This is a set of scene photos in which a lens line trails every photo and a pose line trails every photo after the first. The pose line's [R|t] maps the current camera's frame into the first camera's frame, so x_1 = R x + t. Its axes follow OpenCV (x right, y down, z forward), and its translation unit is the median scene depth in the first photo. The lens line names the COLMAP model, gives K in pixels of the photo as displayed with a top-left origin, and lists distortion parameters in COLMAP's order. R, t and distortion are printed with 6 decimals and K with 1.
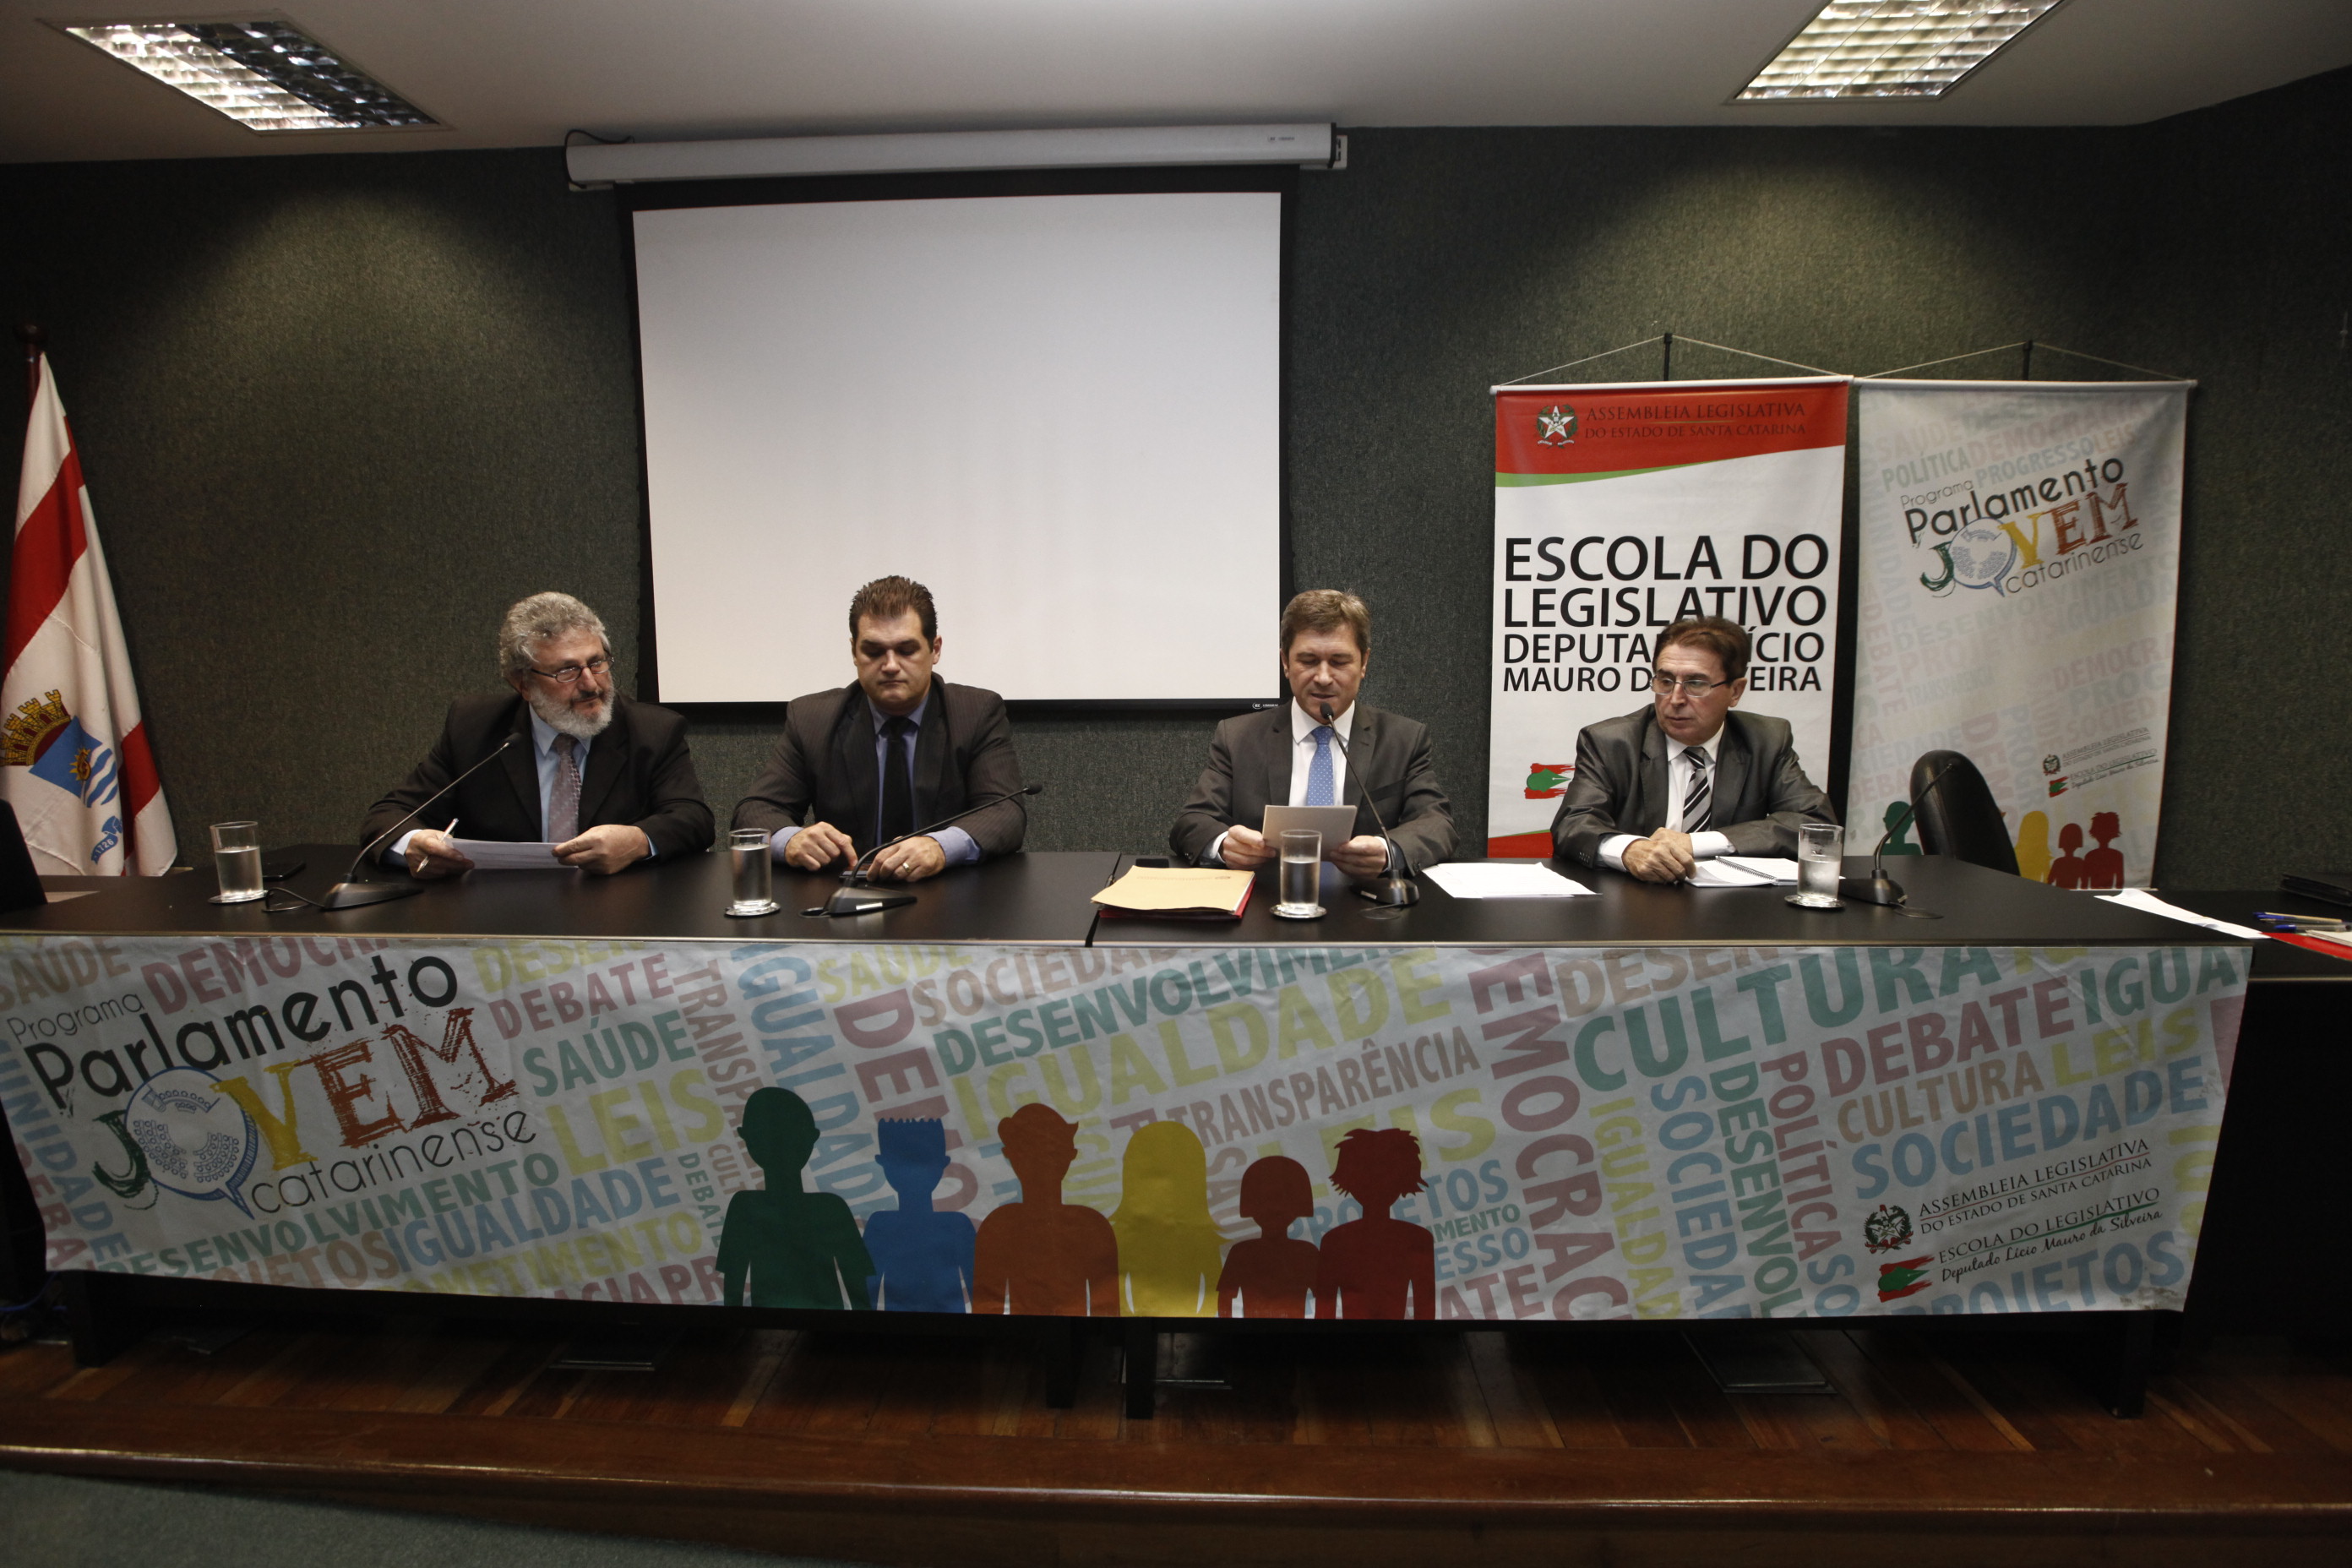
lens RADIAL K [[1078.8, 0, 1173.9], [0, 1078.8, 787.8], [0, 0, 1]] dist [-0.048252, 0.015690]
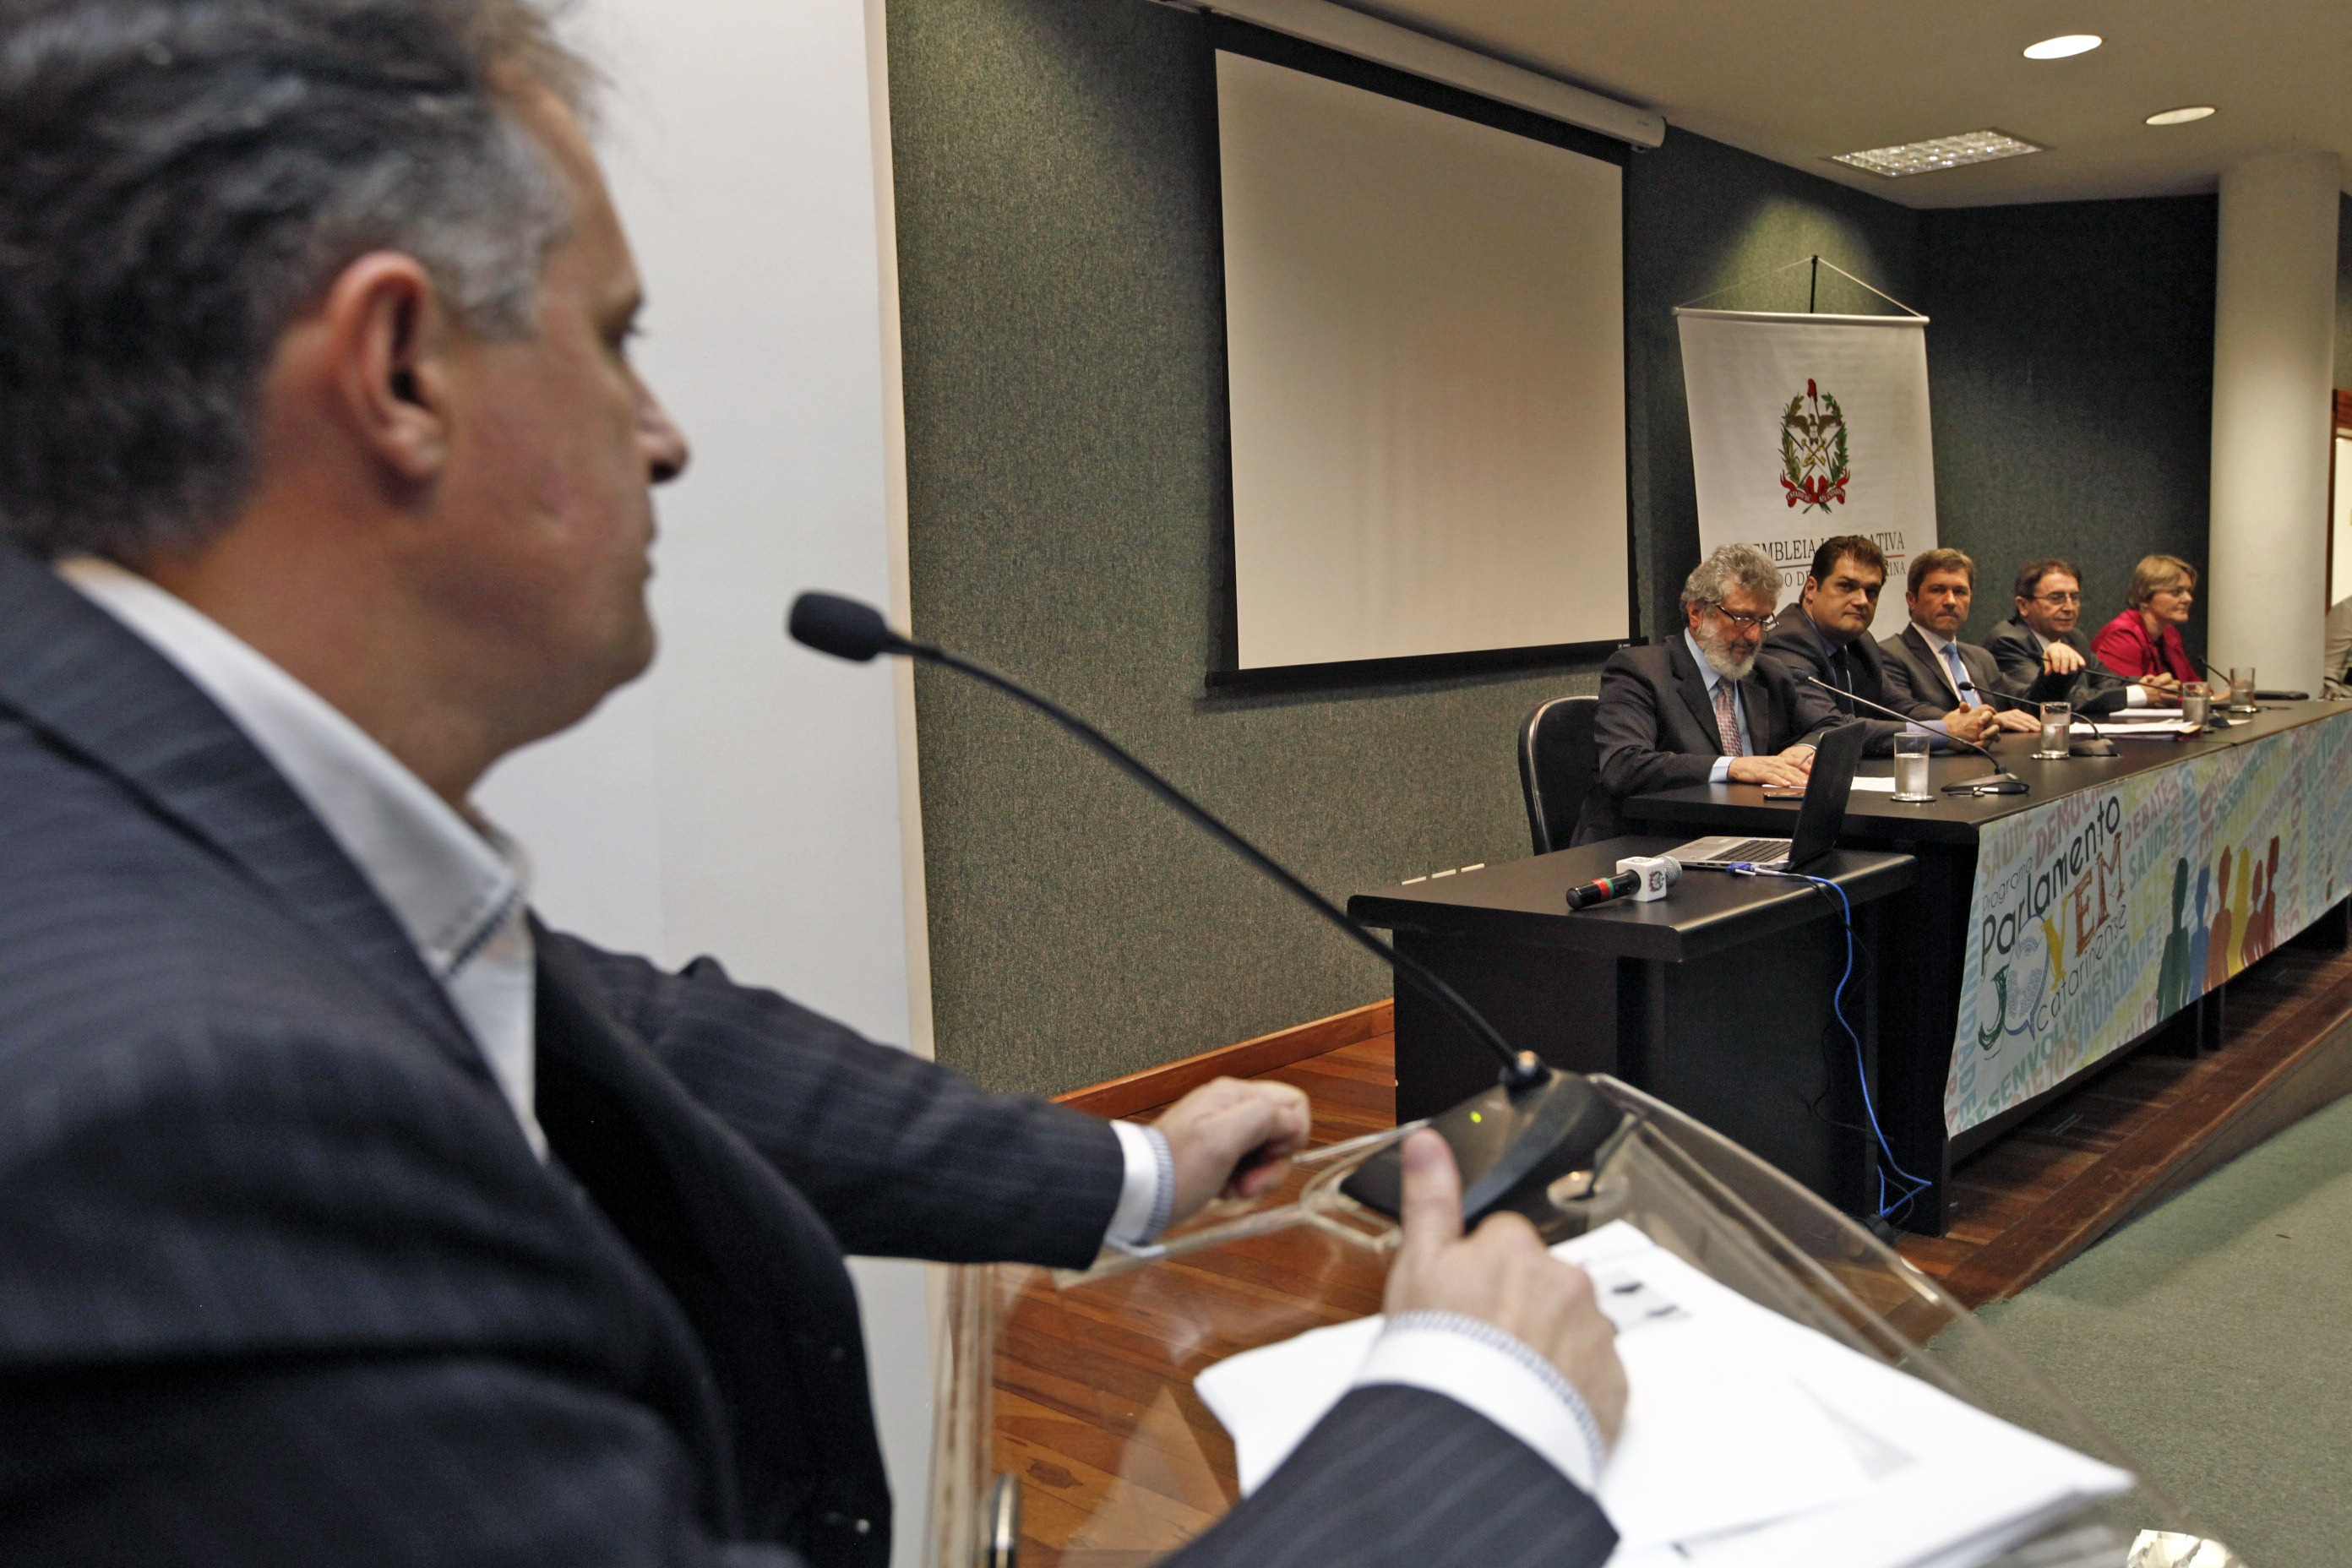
lens RADIAL K [[1864.8, 0, 1172.6], [0, 1864.8, 783.0], [0, 0, 1]] dist [0.015740, 0.030824]
pose [[0.646615, -0.091130, 0.757353, -3.164237], [0.125657, 0.992000, 0.012081, -0.039763], [-0.752396, 0.087355, 0.652893, 0.300280]]
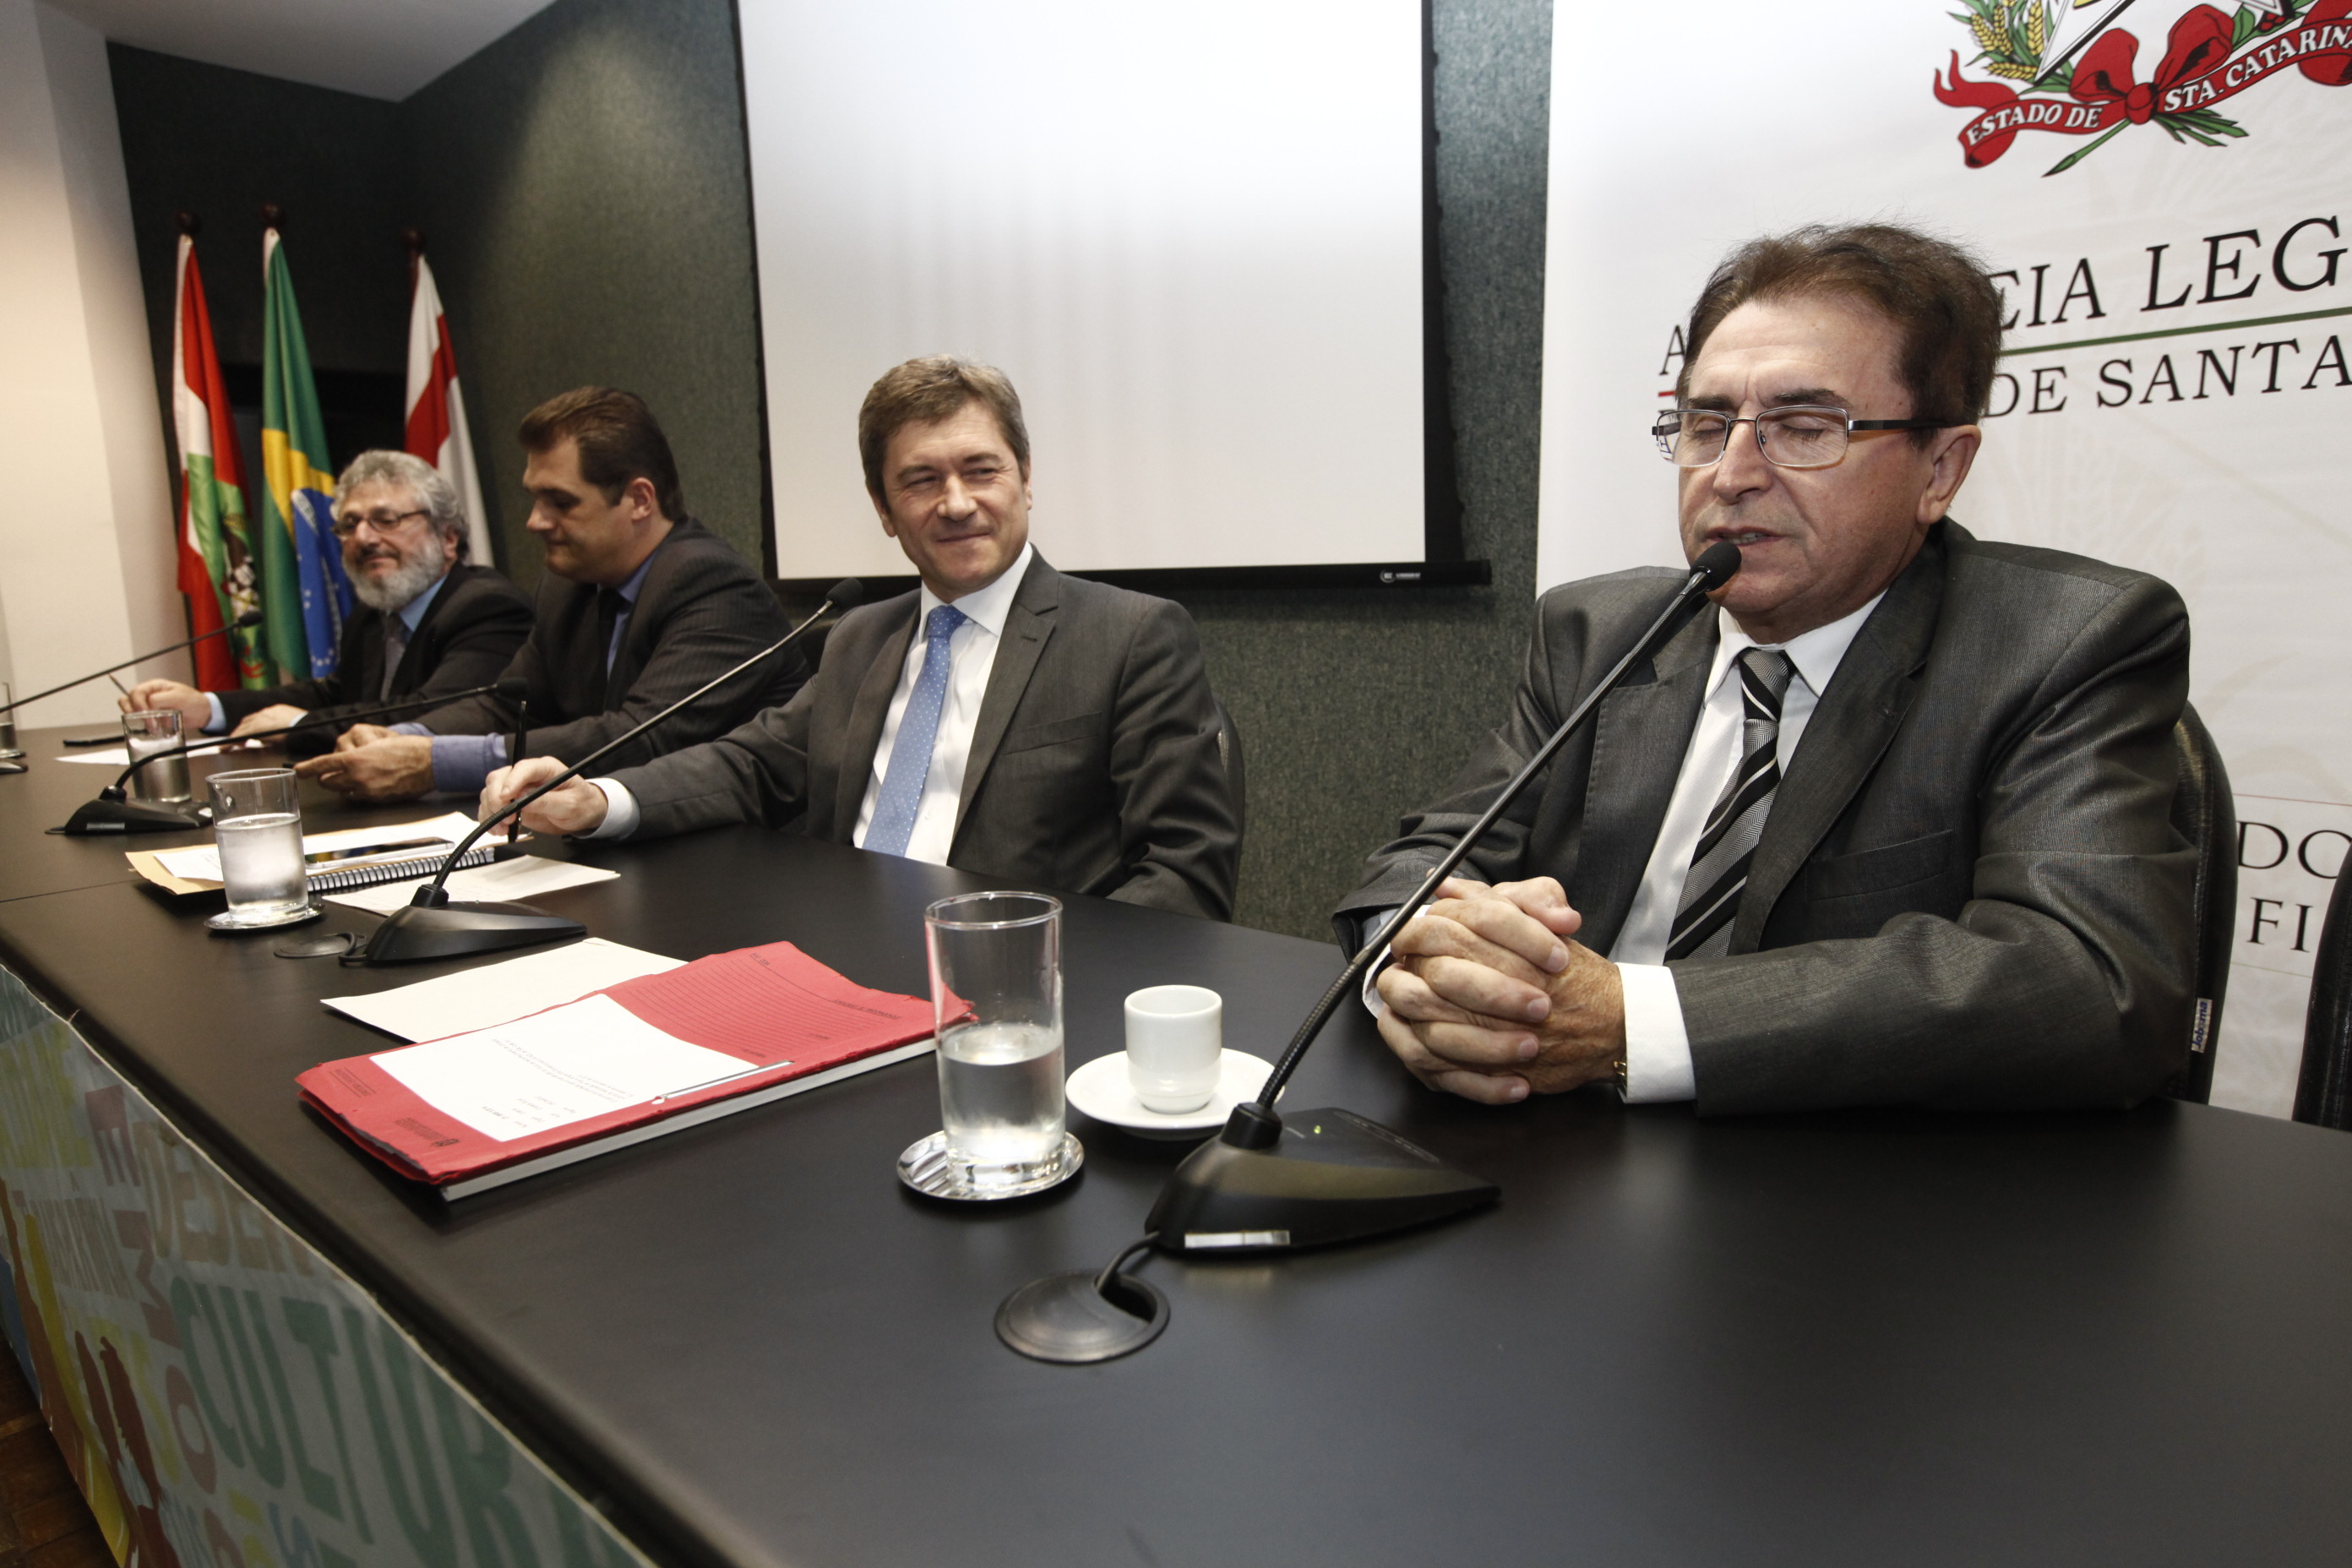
lens RADIAL K [[1361.8, 0, 1176.8], [0, 1361.8, 804.3], [0, 0, 1]] dist [-0.019319, 0.011174]
pose [[0.765754, 0.097206, -0.635745, 0.893562], [-0.057336, 0.994894, 0.083059, -0.023253], [0.640573, -0.027152, 0.767417, 0.777527]]
